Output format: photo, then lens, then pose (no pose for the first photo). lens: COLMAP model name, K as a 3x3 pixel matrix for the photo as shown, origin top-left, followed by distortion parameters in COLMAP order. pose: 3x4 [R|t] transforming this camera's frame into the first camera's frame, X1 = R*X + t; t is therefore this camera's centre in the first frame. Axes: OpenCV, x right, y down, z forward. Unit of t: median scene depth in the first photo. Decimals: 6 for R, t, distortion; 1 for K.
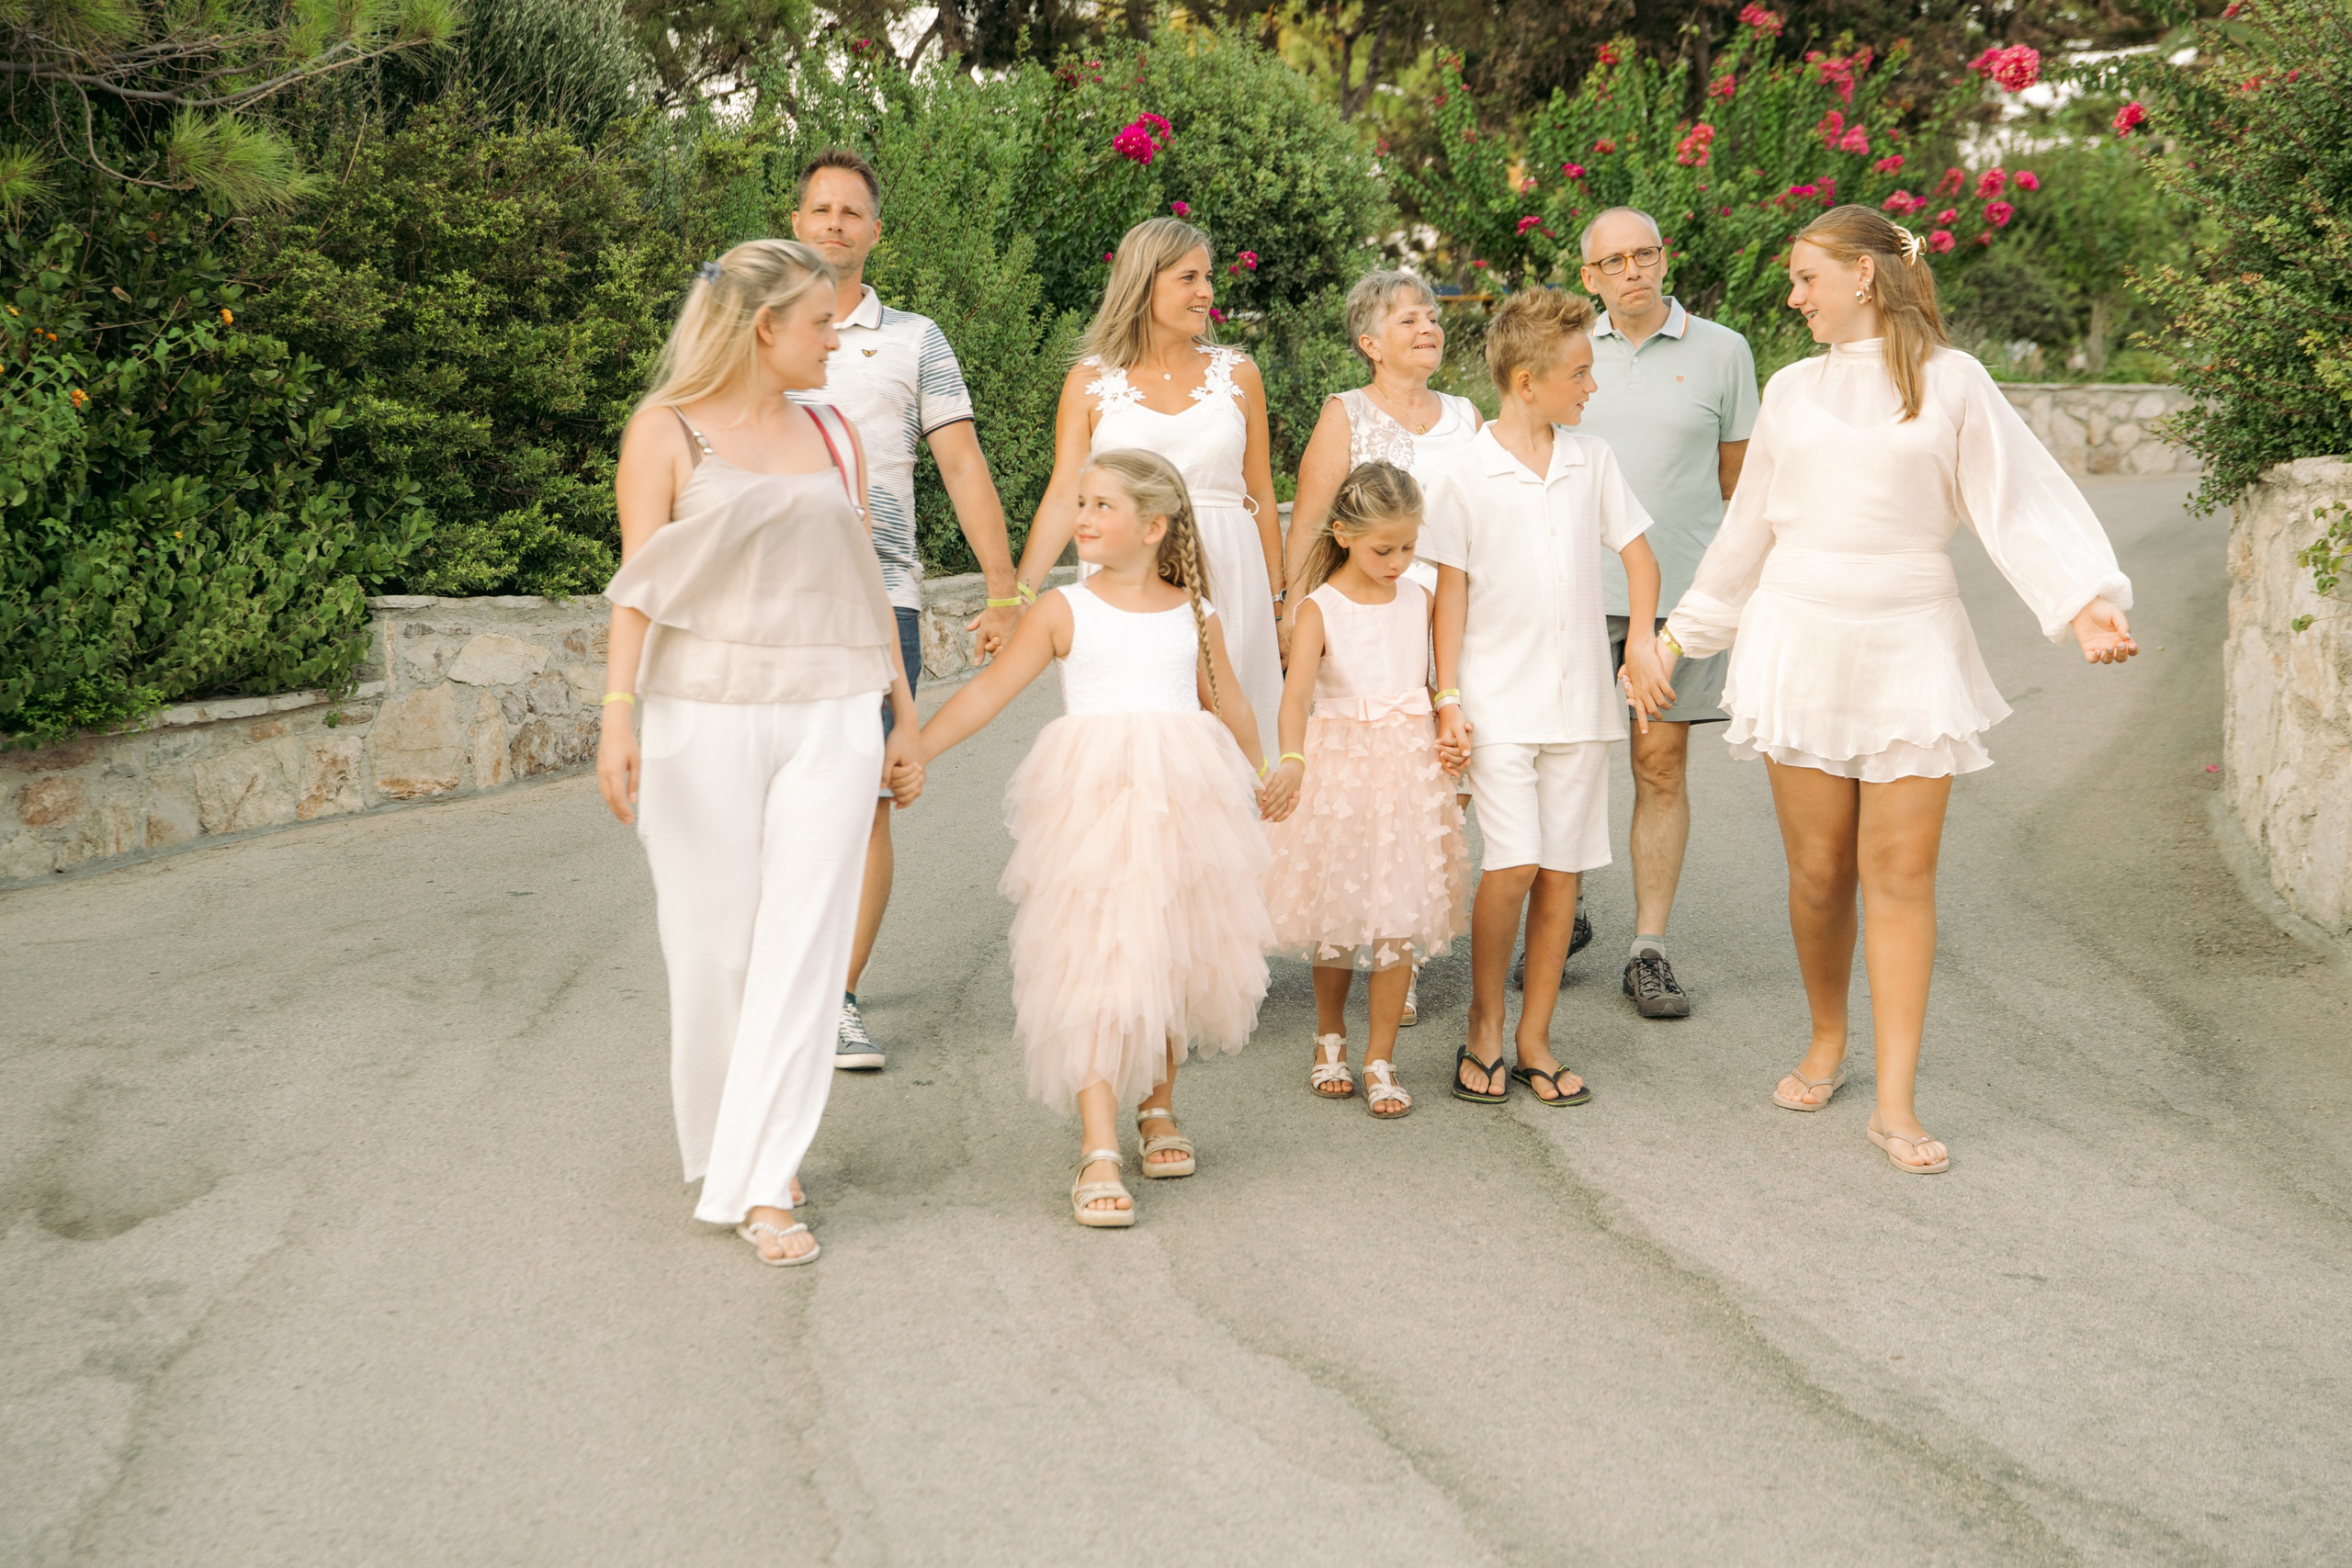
lens RADIAL K [[3614.9, 0, 1125.3], [0, 3614.9, 766.9], [0, 0, 1]] dist [0.126600, 0.000000]
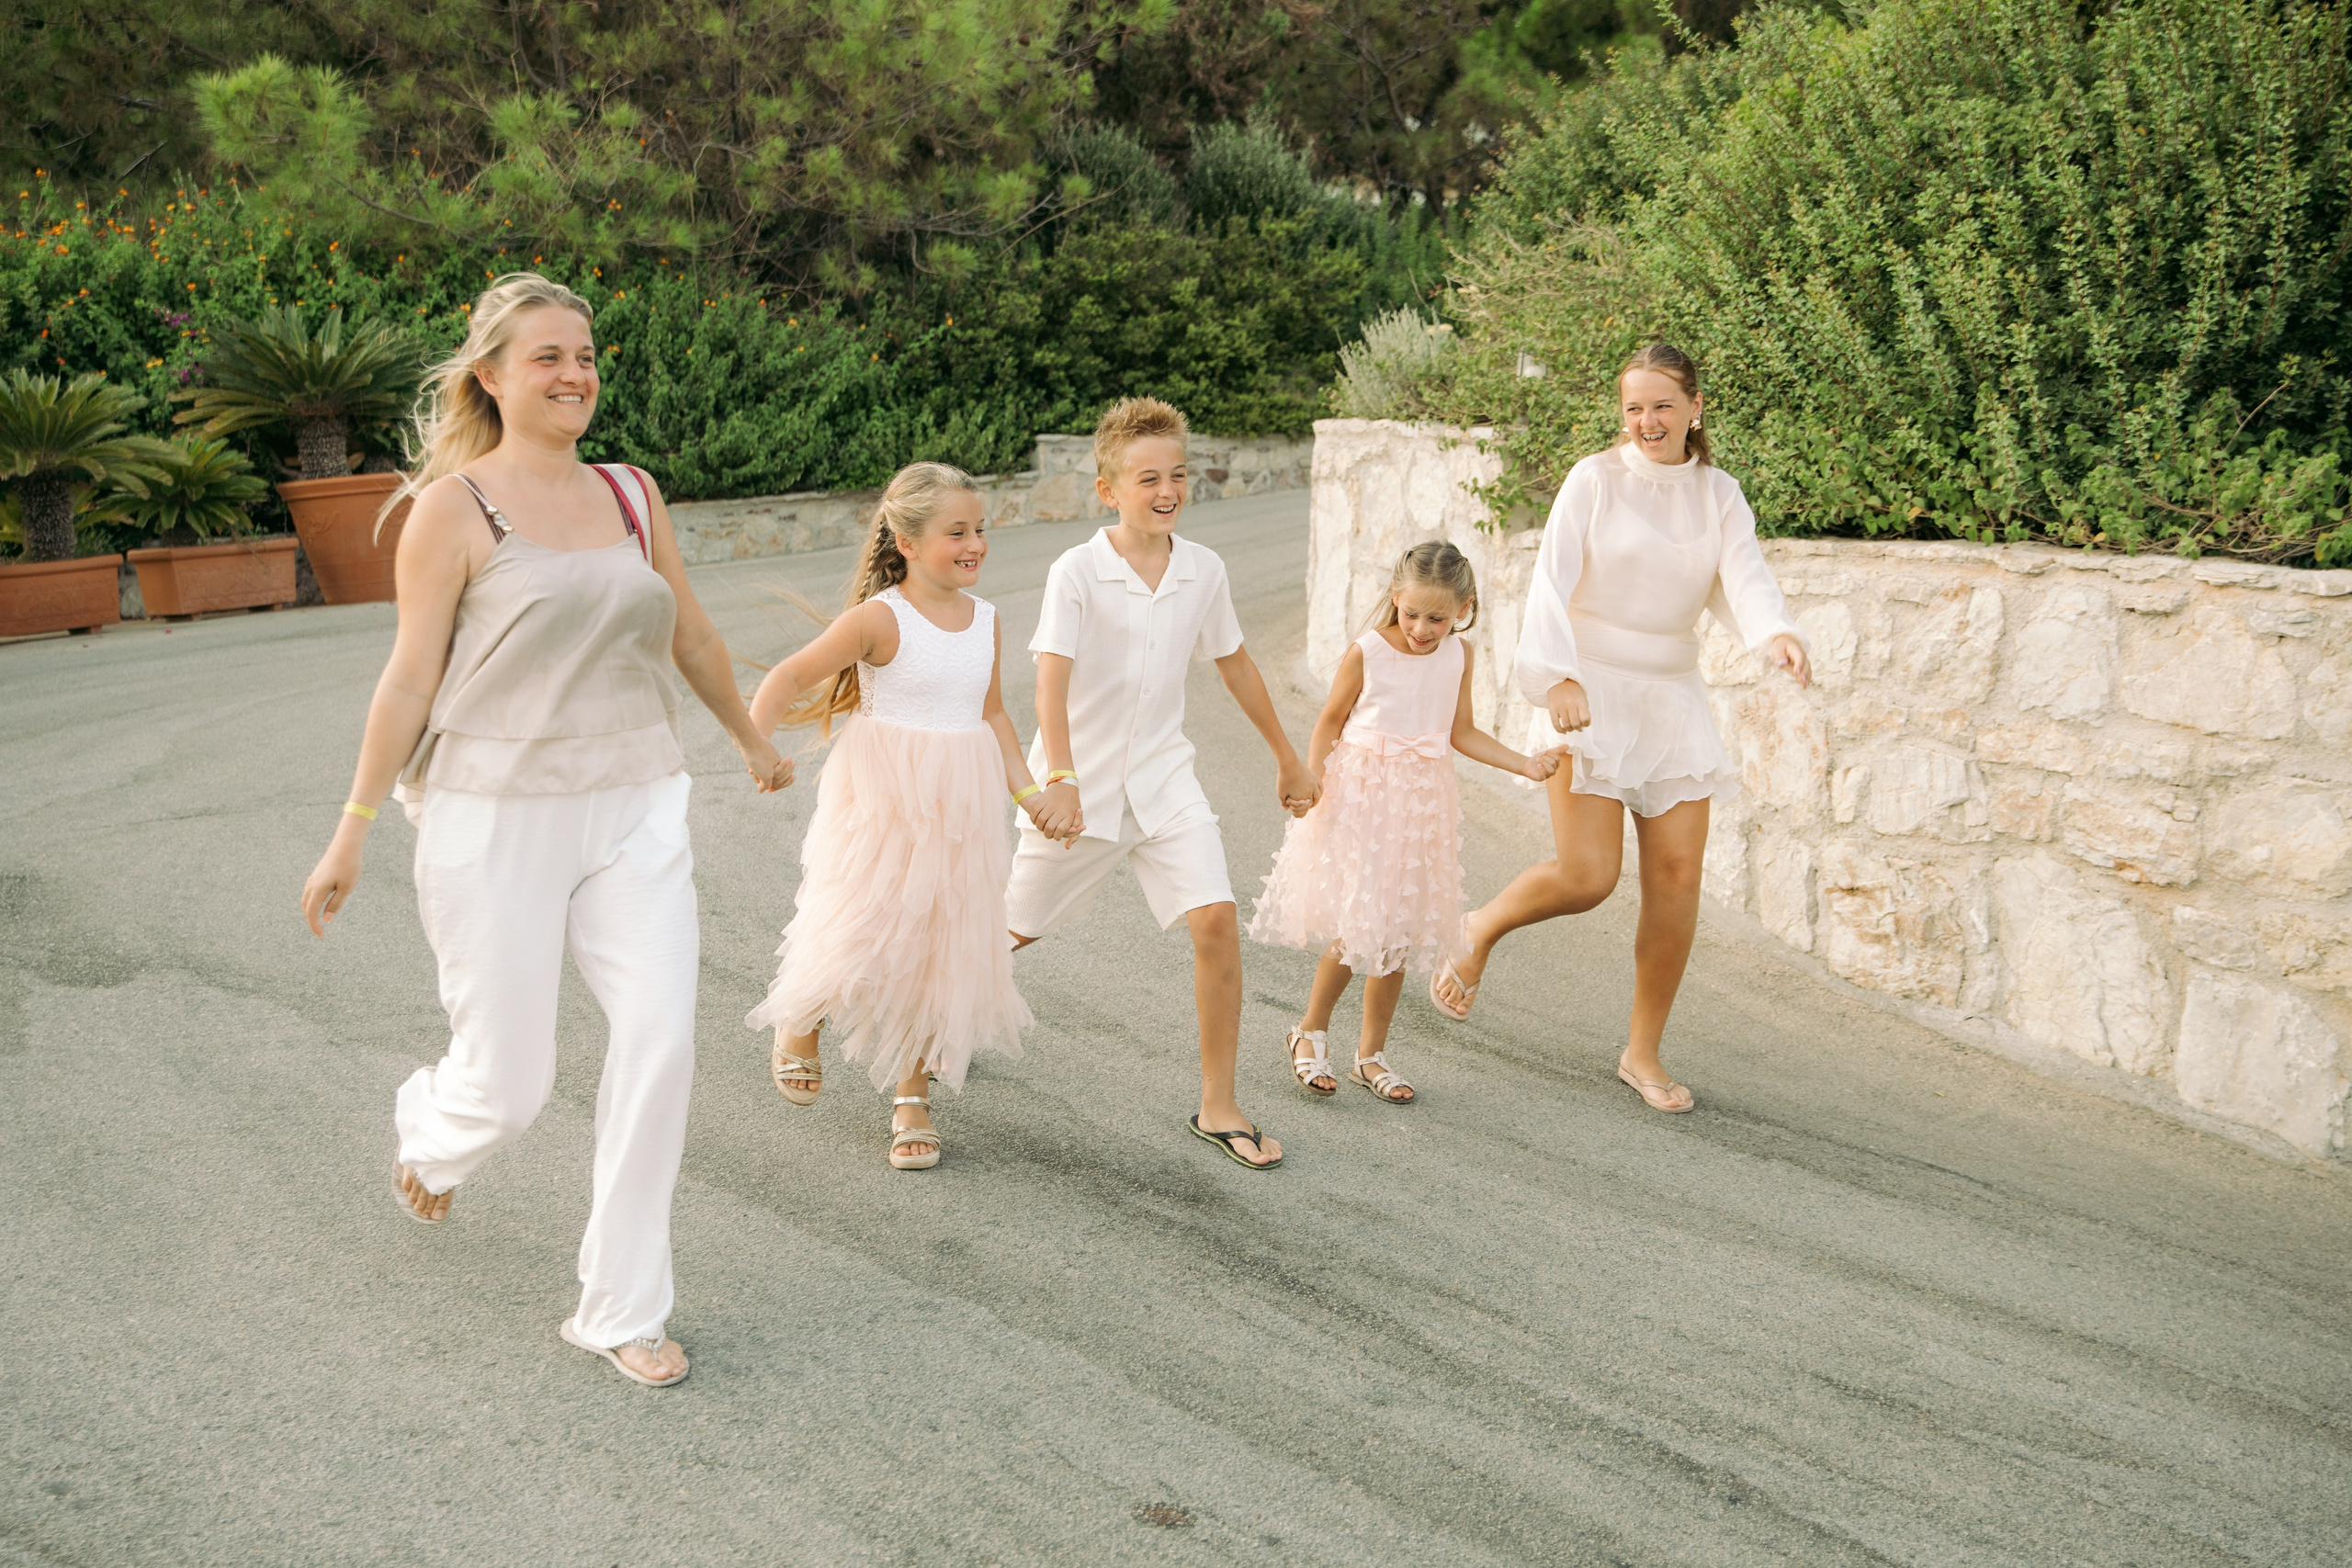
lens RADIAL K [[2552.4, 0, 1185.0], [0, 2552.4, 749.7], [0, 0, 1]] dist [0.014627, 0.000000]
pose [[0.808584, 0.048765, -0.586356, 0.865517], [-0.018379, 0.998167, 0.057668, 0.060403], [0.588093, -0.035853, 0.807998, -0.306635]]
